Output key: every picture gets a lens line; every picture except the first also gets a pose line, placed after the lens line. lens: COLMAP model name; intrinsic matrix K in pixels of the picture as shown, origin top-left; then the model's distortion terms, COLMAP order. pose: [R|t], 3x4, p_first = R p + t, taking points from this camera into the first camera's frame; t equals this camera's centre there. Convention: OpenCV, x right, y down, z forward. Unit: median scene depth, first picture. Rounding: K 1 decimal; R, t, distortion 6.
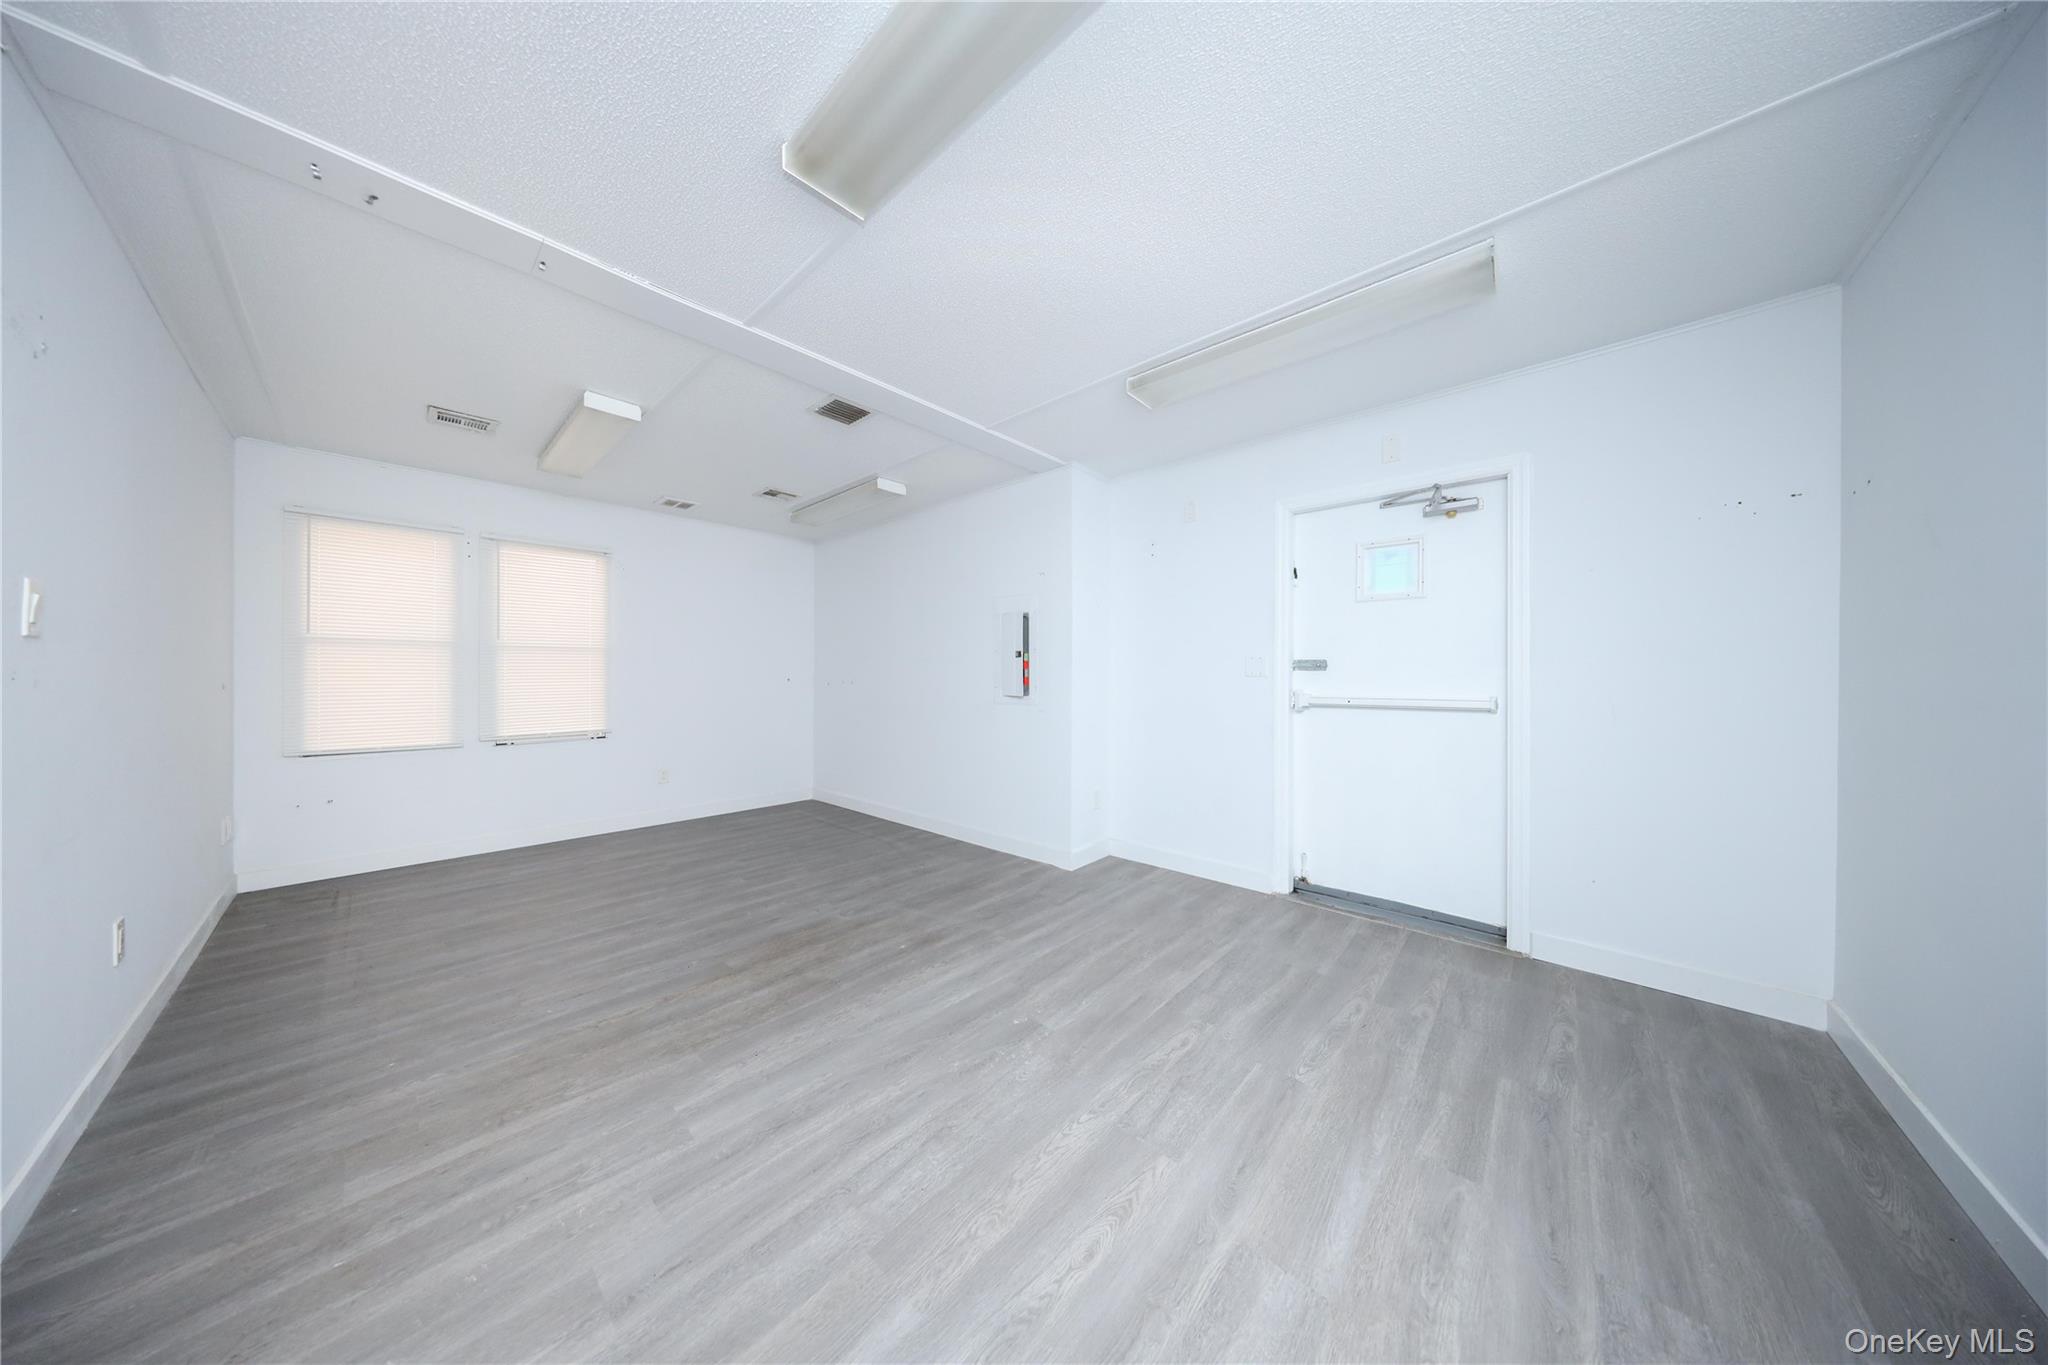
lens RADIAL K [[592.2, 0, 1015.5], [0, 592.2, 680.4], [0, 0, 1]] dist [-0.001572, -0.000161]
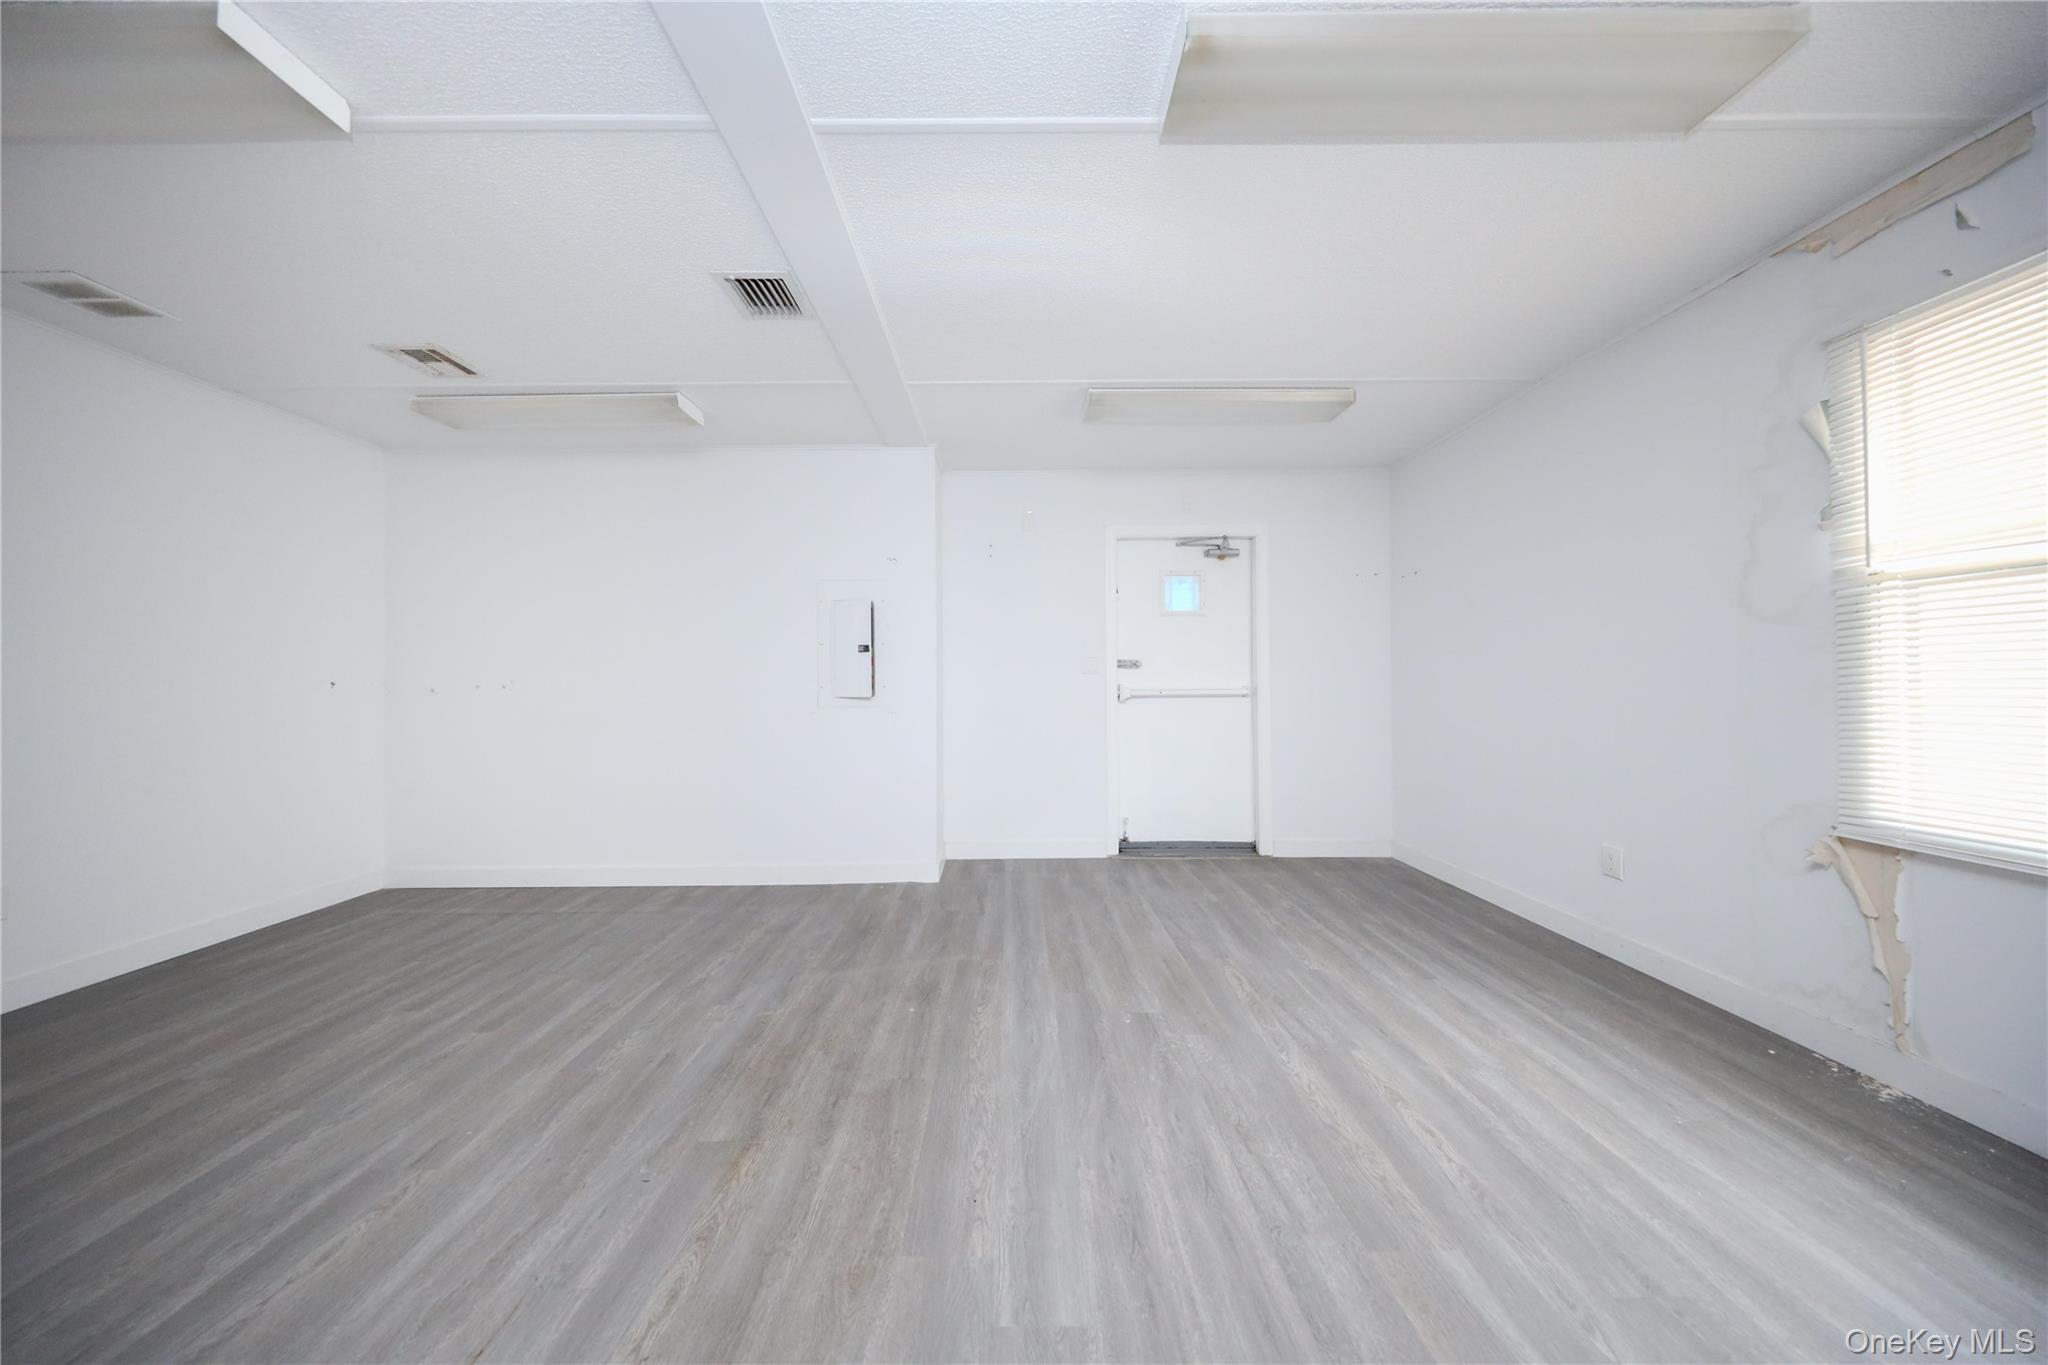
lens RADIAL K [[592.2, 0, 1018.4], [0, 592.2, 679.3], [0, 0, 1]] dist [-0.001572, -0.000161]
pose [[0.732198, -0.004421, 0.681077, -0.688944], [0.012713, 0.999893, -0.007177, 0.016490], [-0.680973, 0.013914, 0.732177, 0.348465]]
